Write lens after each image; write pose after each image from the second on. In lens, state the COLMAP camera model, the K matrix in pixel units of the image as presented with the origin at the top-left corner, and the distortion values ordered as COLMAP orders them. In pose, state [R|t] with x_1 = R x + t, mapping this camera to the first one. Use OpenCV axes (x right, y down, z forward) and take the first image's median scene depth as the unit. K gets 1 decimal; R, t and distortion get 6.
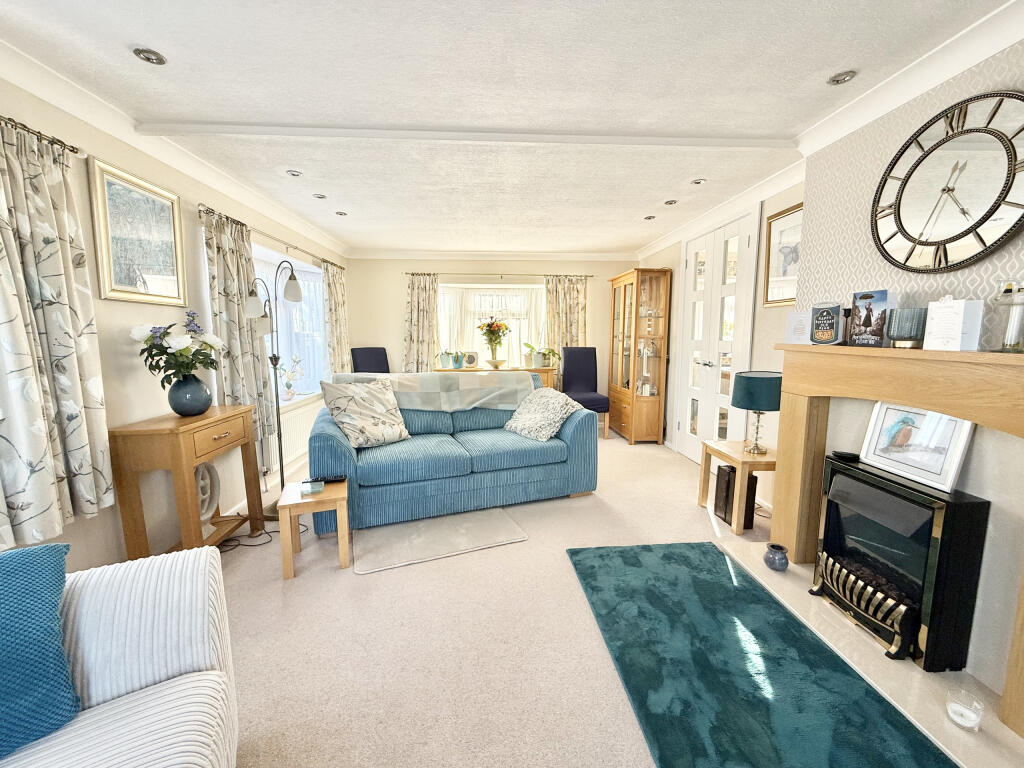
lens RADIAL K [[406.2, 0, 508.1], [0, 406.2, 384.3], [0, 0, 1]] dist [0.001129, -0.000638]
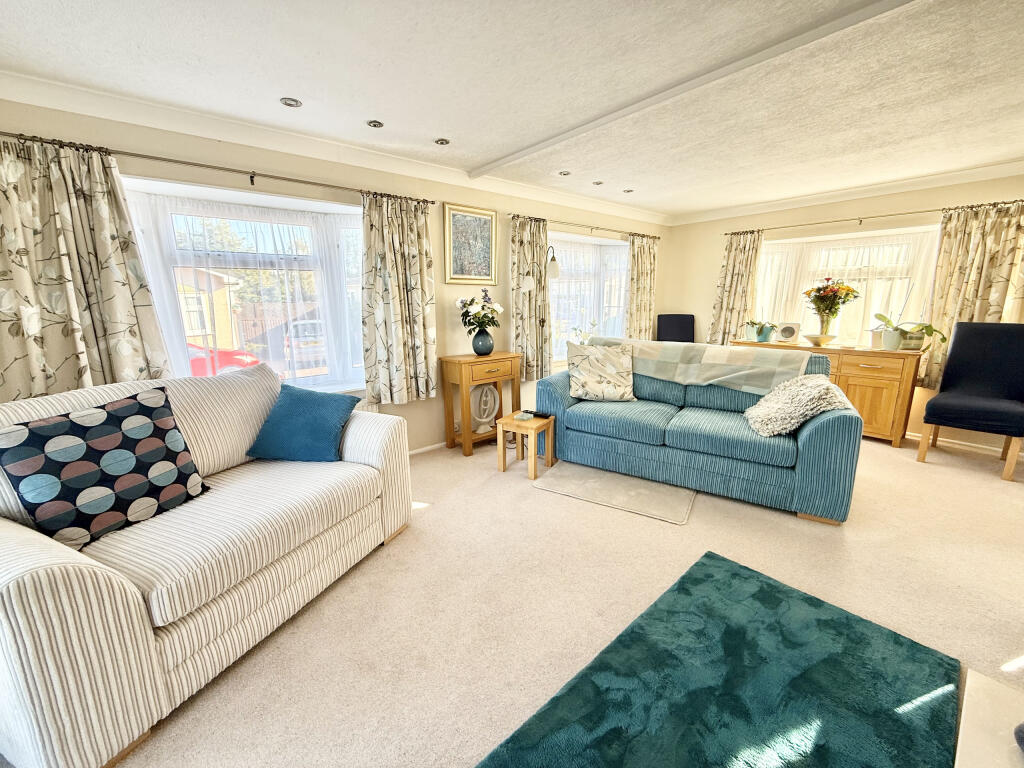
lens RADIAL K [[406.2, 0, 508.0], [0, 406.2, 383.7], [0, 0, 1]] dist [0.001129, -0.000638]
pose [[0.595437, 0.161666, -0.786968, 0.457246], [-0.094026, 0.986836, 0.131583, -0.026729], [0.797881, -0.004354, 0.602800, 0.100855]]
